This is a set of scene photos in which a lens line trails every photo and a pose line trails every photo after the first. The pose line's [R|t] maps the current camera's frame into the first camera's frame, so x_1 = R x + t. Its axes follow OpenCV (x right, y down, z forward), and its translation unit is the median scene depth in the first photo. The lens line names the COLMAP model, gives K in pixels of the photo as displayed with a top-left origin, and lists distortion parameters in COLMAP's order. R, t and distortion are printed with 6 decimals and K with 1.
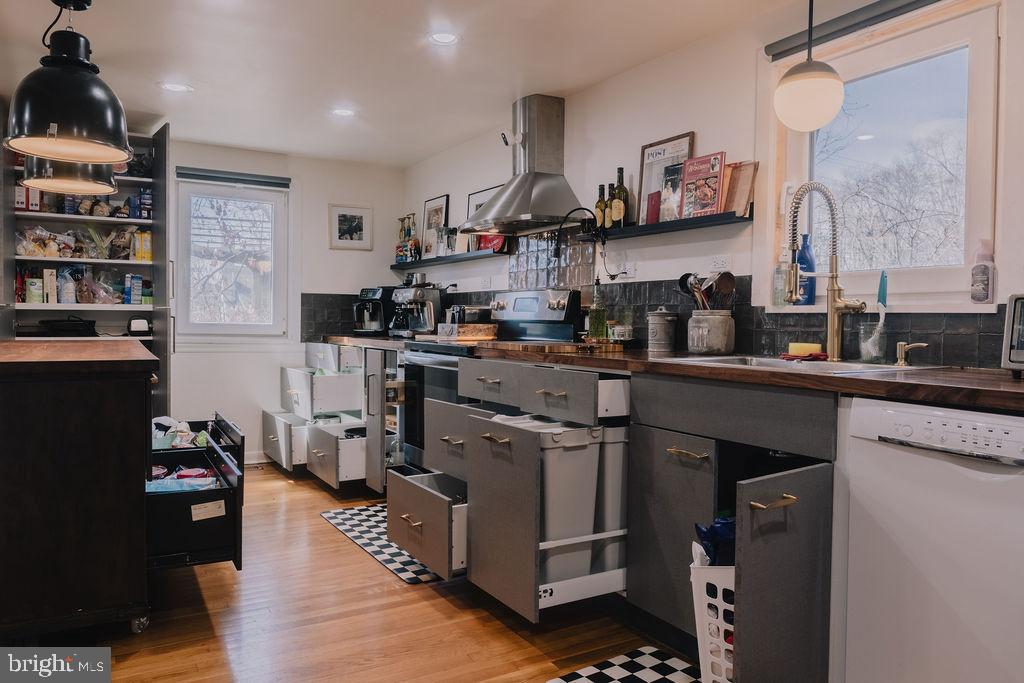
lens RADIAL K [[723.1, 0, 501.5], [0, 723.1, 336.8], [0, 0, 1]] dist [-0.007550, 0.011738]
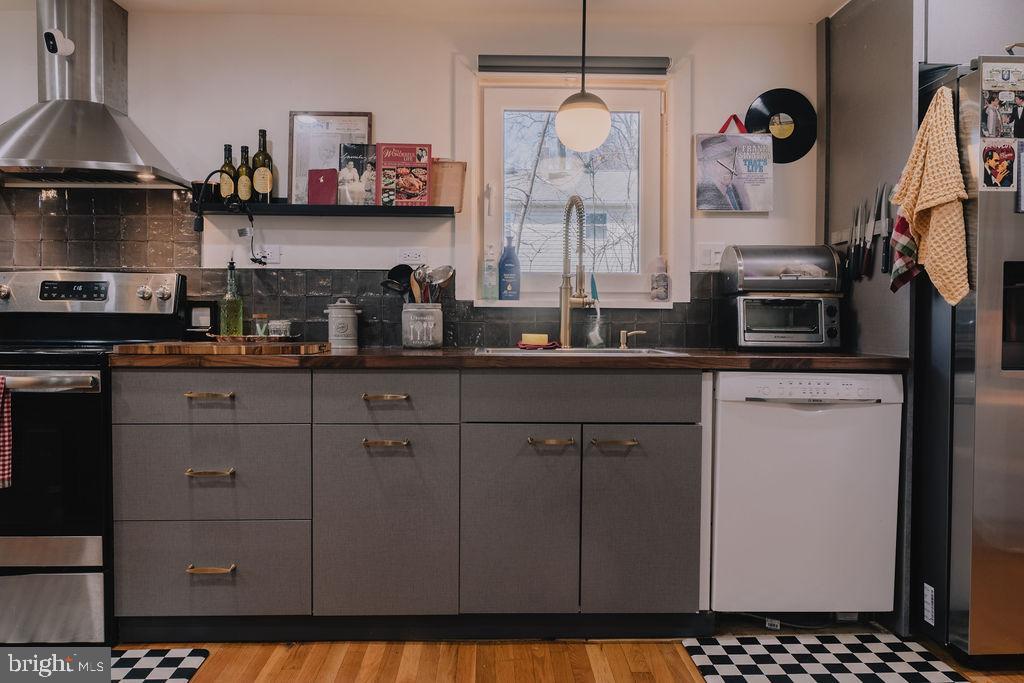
lens RADIAL K [[746.7, 0, 514.4], [0, 746.7, 337.2], [0, 0, 1]] dist [-0.001034, -0.006106]
pose [[0.479142, -0.029662, 0.877236, -0.492529], [0.020354, 0.999536, 0.022680, -0.010458], [-0.877501, 0.006988, 0.479523, 0.364297]]
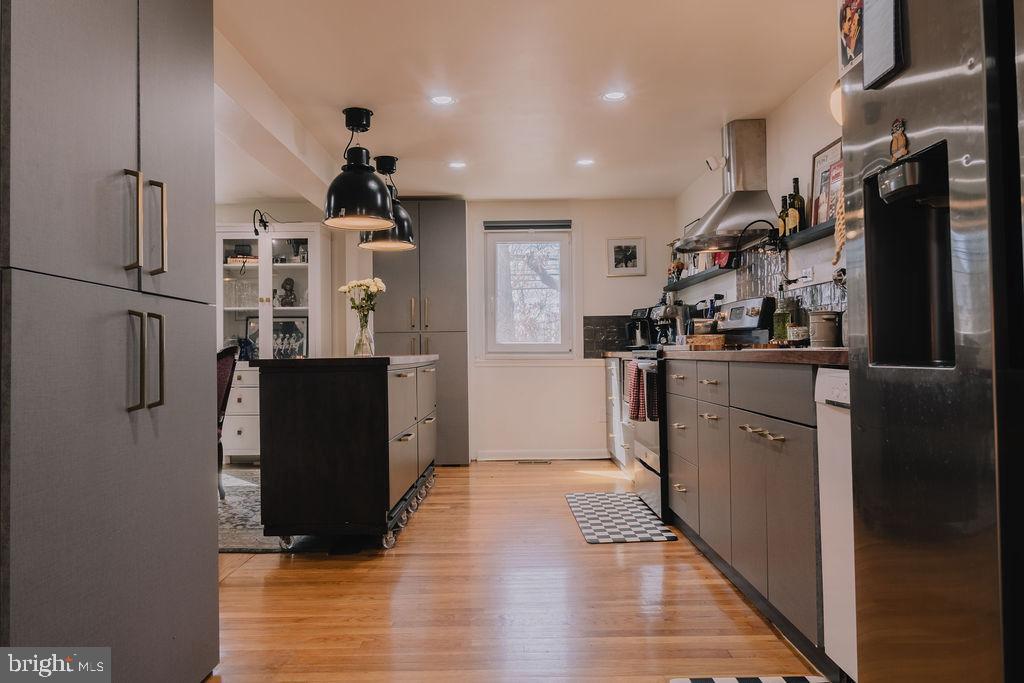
lens RADIAL K [[723.1, 0, 510.7], [0, 723.1, 345.5], [0, 0, 1]] dist [-0.007550, 0.011738]
pose [[0.865945, -0.028316, -0.499337, 0.350555], [0.012696, 0.999319, -0.034651, 0.045090], [0.499978, 0.023666, 0.865715, -0.125215]]
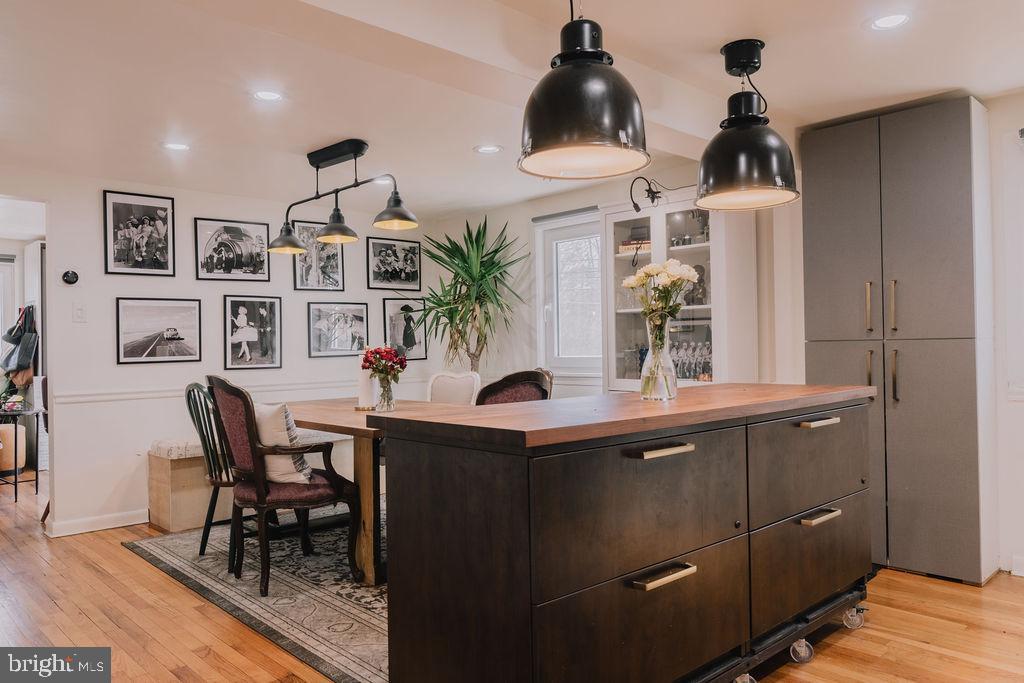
lens RADIAL K [[723.1, 0, 509.2], [0, 723.1, 345.2], [0, 0, 1]] dist [-0.007550, 0.011738]
pose [[0.226773, -0.018614, -0.973770, 0.153113], [-0.002870, 0.999800, -0.019780, -0.026473], [0.973943, 0.007281, 0.226674, 0.581151]]
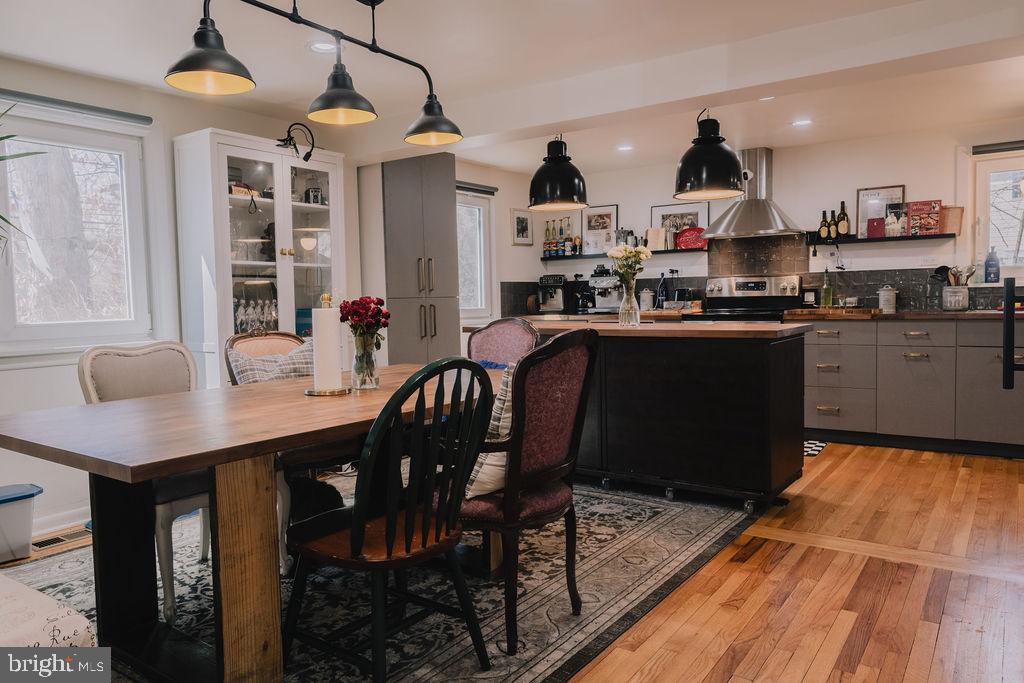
lens RADIAL K [[723.1, 0, 509.9], [0, 723.1, 341.9], [0, 0, 1]] dist [-0.007550, 0.011738]
pose [[0.910745, -0.057779, 0.408907, -1.310347], [0.043318, 0.998068, 0.044548, -0.022841], [-0.410691, -0.022859, 0.911488, -0.206692]]
